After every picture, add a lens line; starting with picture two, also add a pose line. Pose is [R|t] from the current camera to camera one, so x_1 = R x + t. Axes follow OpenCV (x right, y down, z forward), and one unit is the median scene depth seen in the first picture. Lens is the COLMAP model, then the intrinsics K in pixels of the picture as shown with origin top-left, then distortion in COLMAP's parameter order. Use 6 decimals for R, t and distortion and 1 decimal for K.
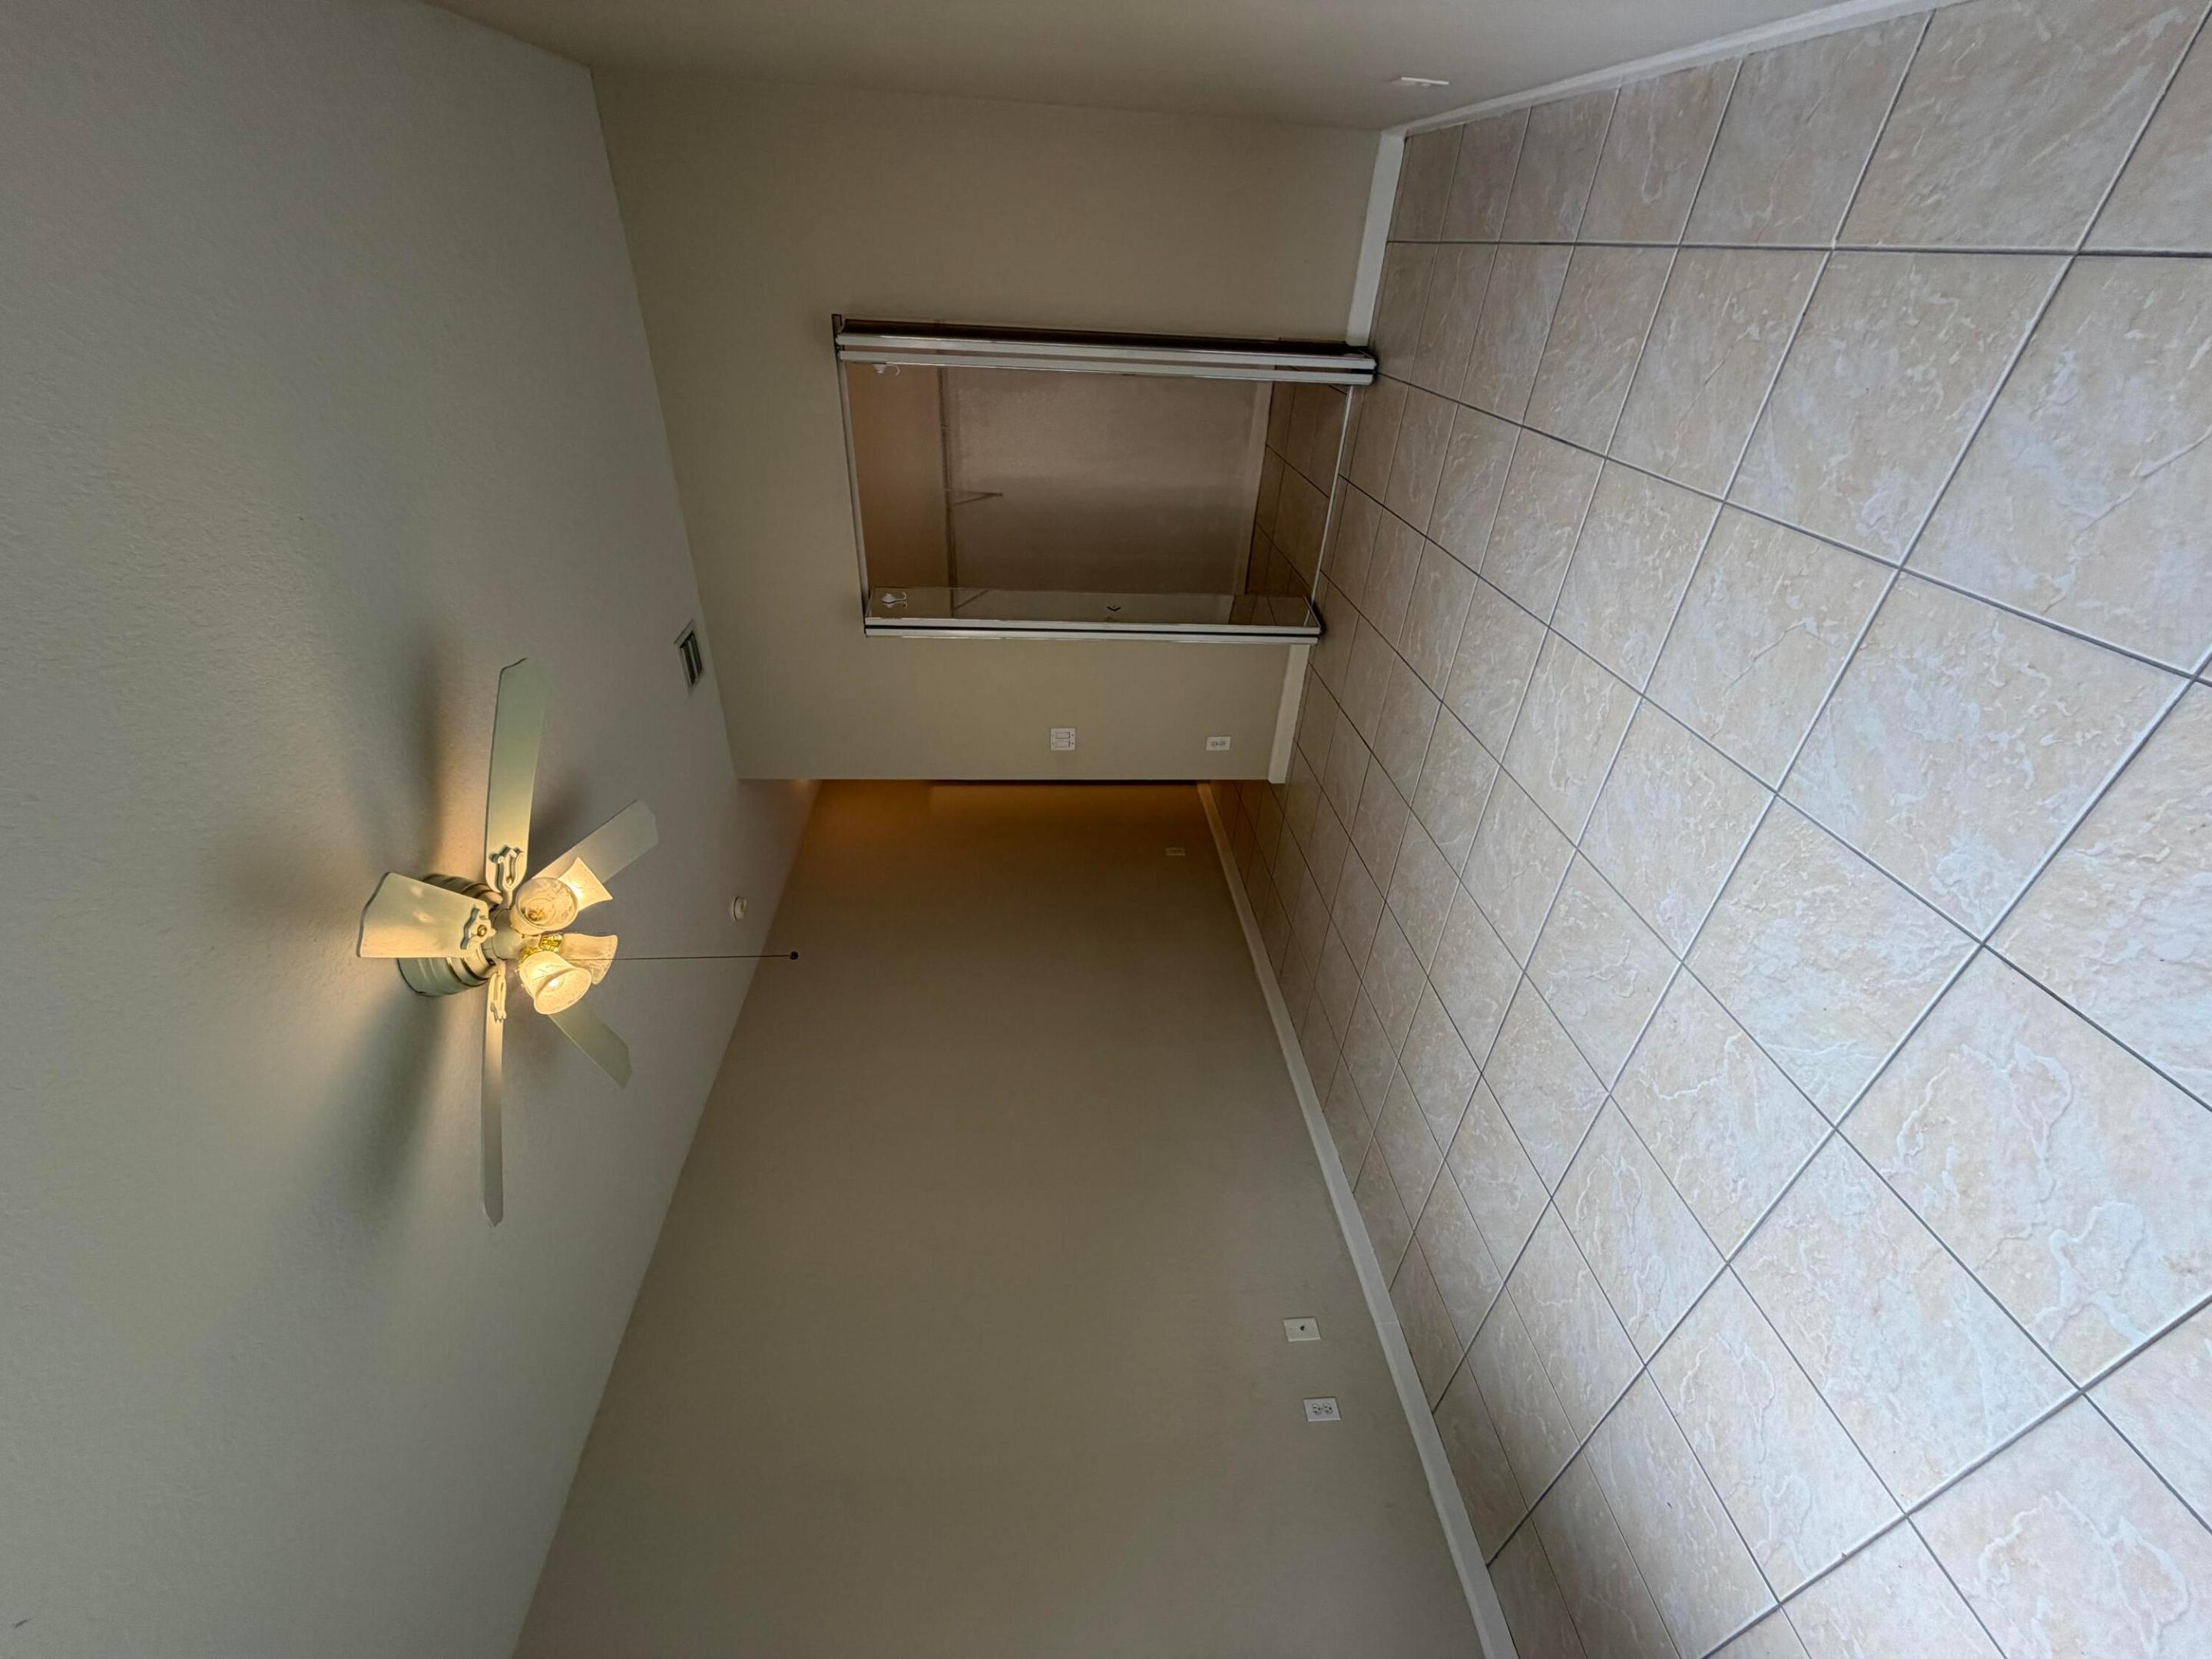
lens RADIAL K [[878.1, 0, 1038.7], [0, 878.1, 839.3], [0, 0, 1]] dist [-0.003110, 0.000967]
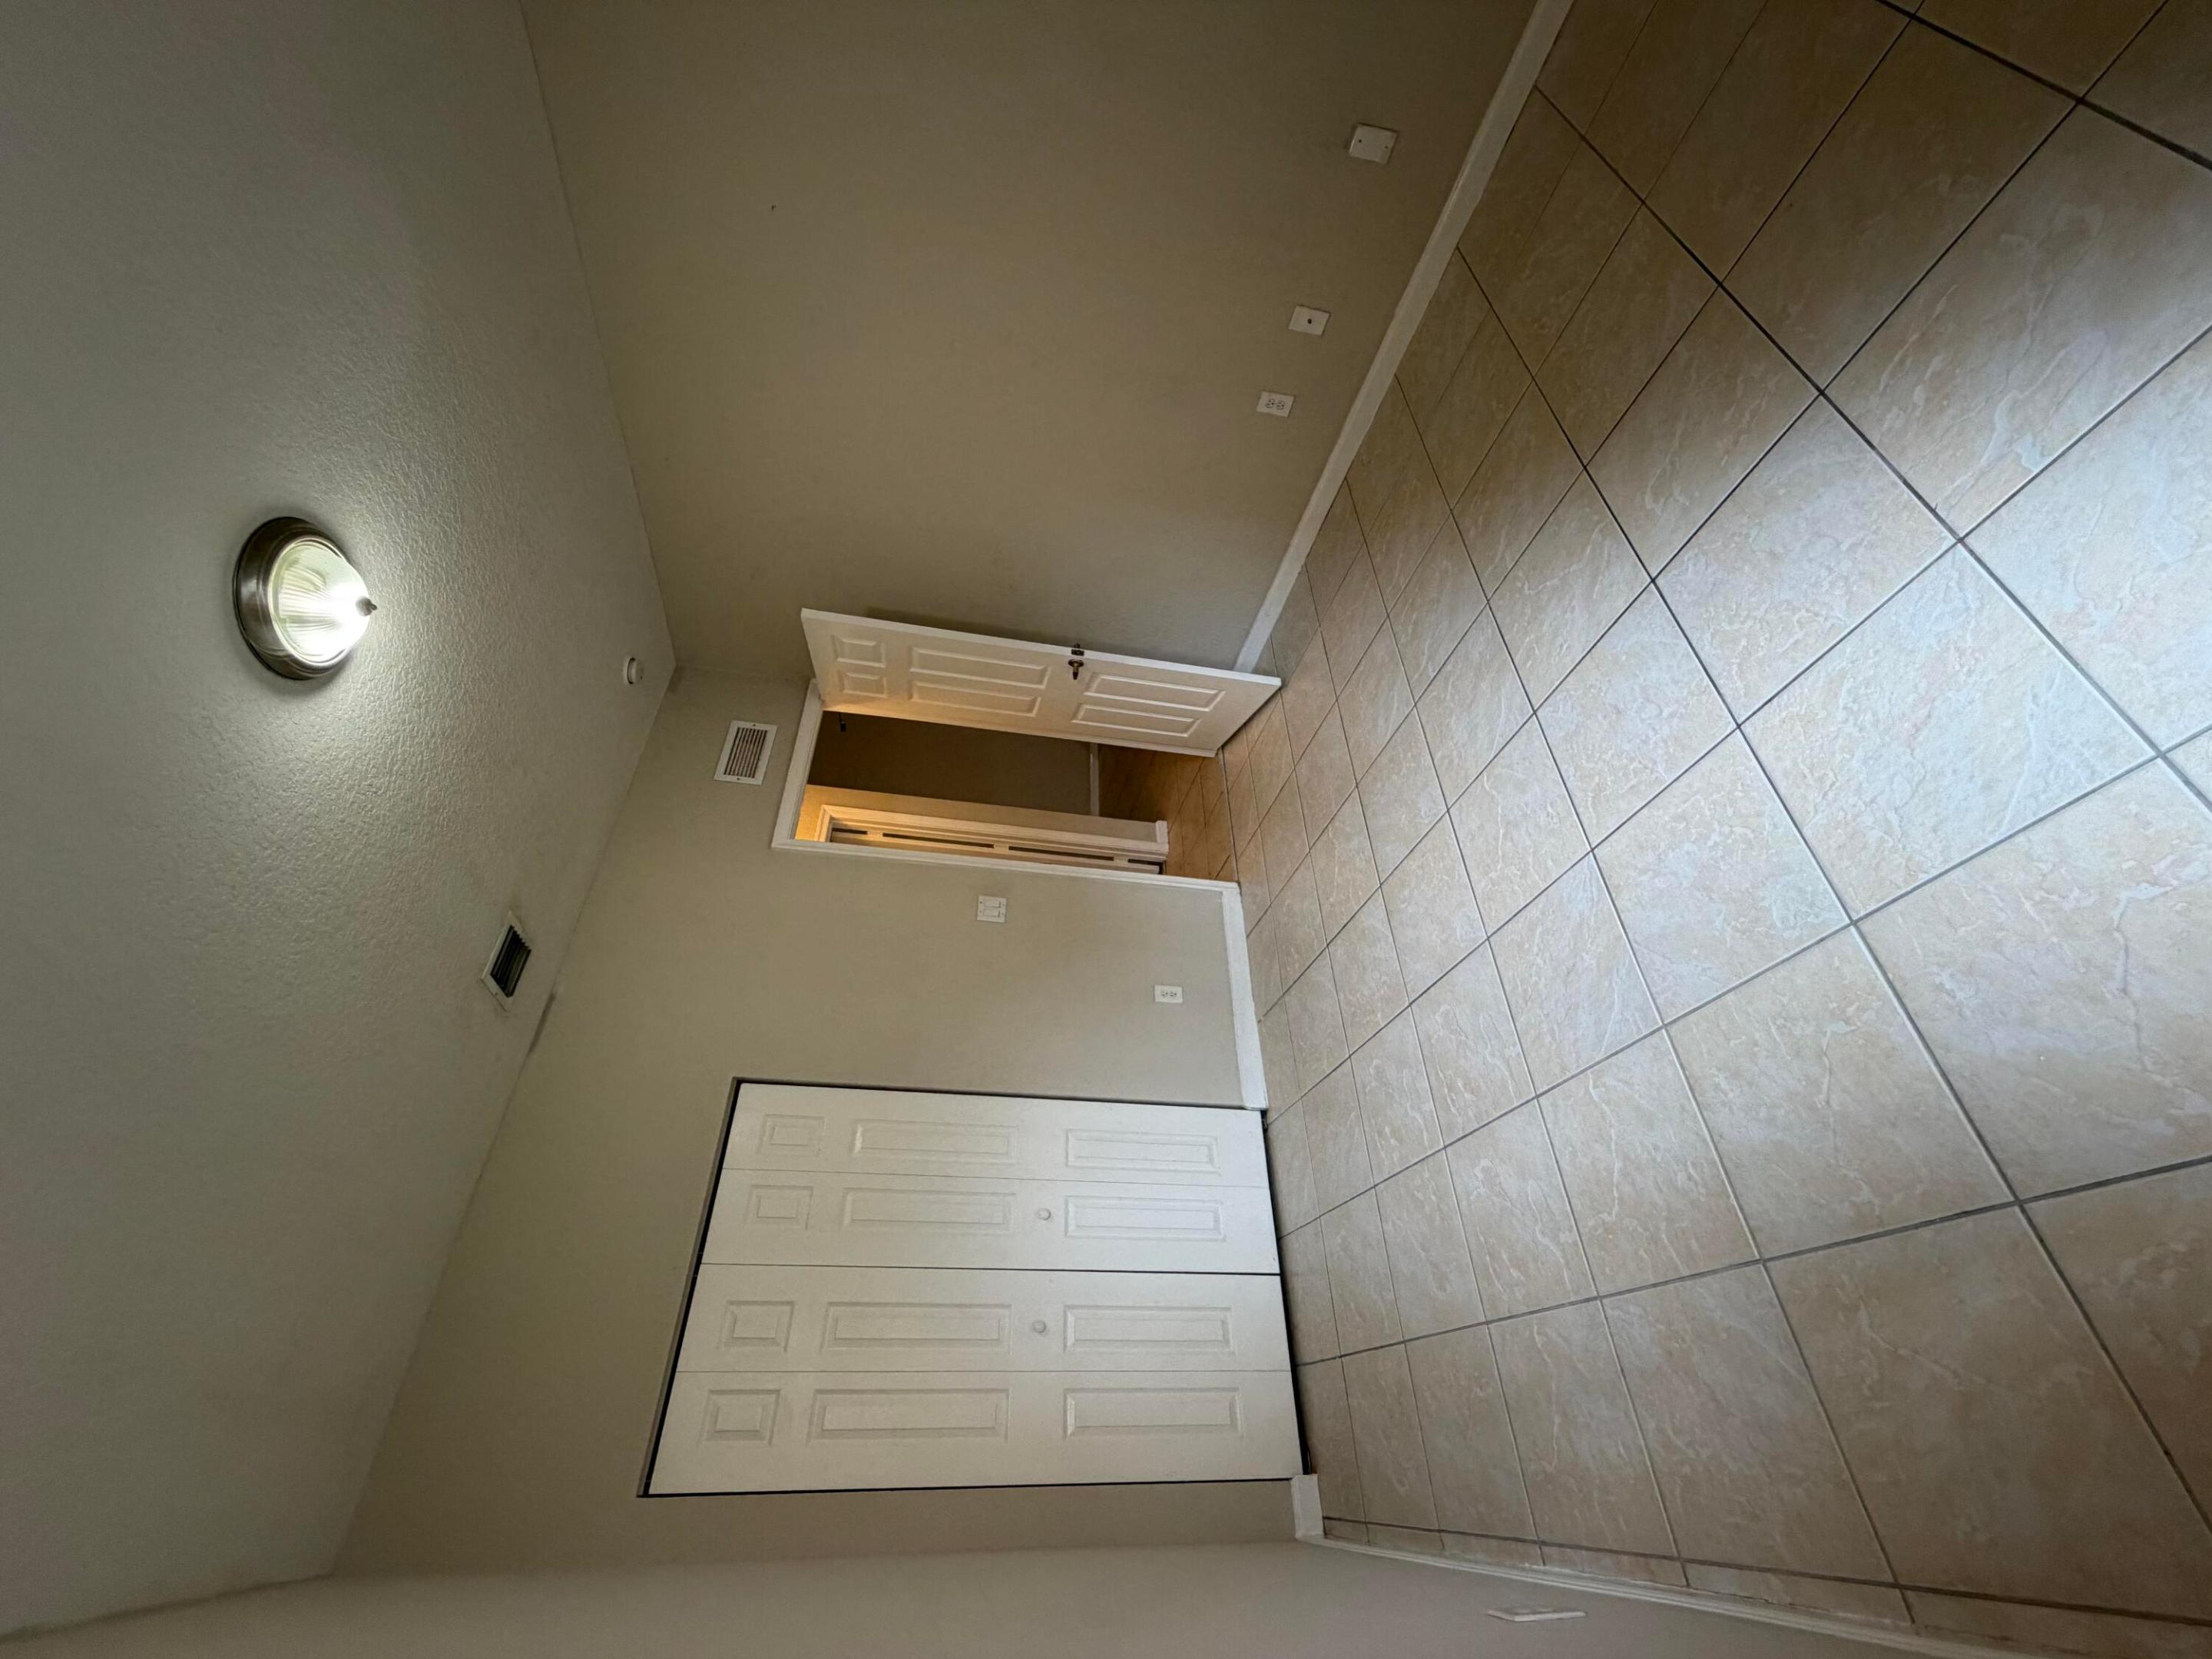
lens RADIAL K [[878.1, 0, 1105.8], [0, 878.1, 833.9], [0, 0, 1]] dist [-0.003110, 0.000967]
pose [[0.983455, 0.083663, 0.160675, -0.018629], [0.121137, 0.355752, -0.926696, 1.007829], [-0.134690, 0.930828, 0.339731, 0.673872]]
